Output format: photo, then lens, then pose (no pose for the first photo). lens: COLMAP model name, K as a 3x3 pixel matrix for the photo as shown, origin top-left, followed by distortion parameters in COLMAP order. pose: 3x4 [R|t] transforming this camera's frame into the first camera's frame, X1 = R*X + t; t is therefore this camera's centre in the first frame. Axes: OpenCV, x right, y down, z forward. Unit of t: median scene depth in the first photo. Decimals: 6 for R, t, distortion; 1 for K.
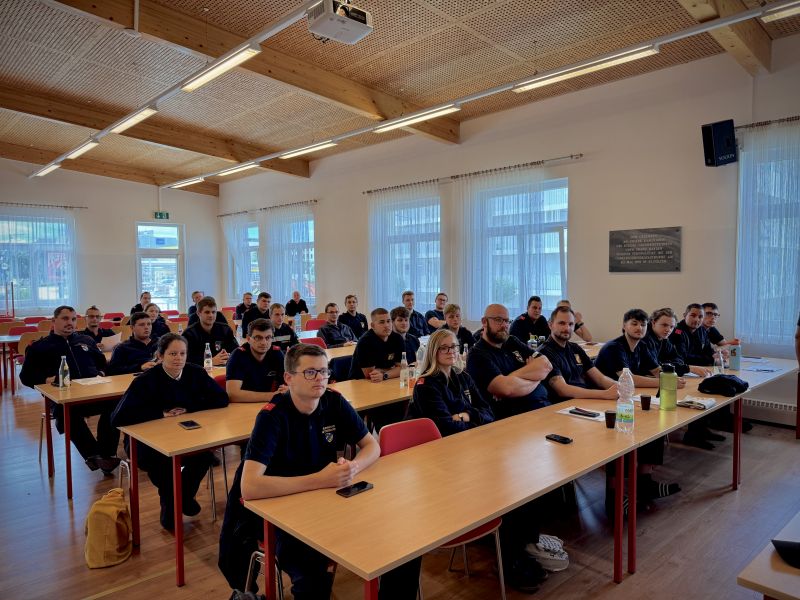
lens RADIAL K [[556.7, 0, 400.0], [0, 556.7, 300.0], [0, 0, 1]] dist [0.077872, -0.120209]
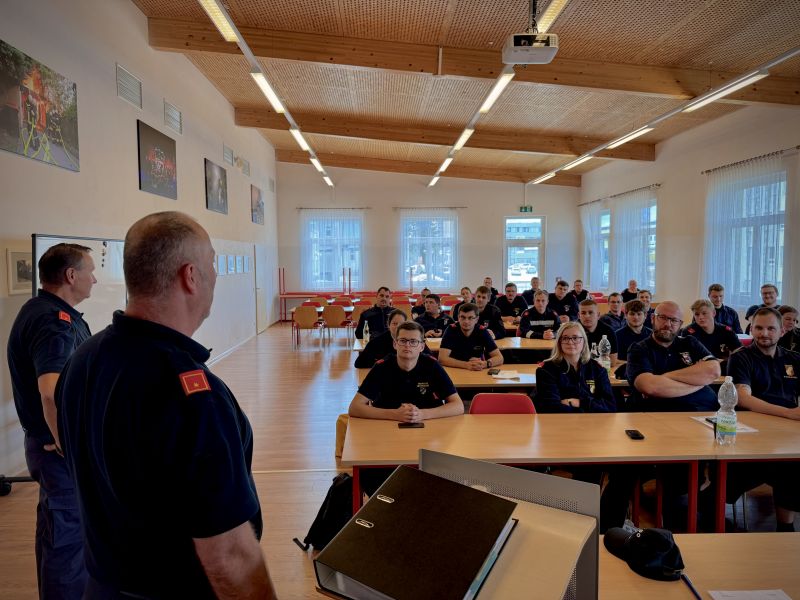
lens RADIAL K [[556.7, 0, 400.0], [0, 556.7, 300.0], [0, 0, 1]] dist [0.077872, -0.120209]
pose [[0.745544, 0.052583, -0.664378, 0.250894], [-0.032712, 0.998568, 0.042324, -0.011555], [0.665653, -0.009822, 0.746197, -0.019570]]
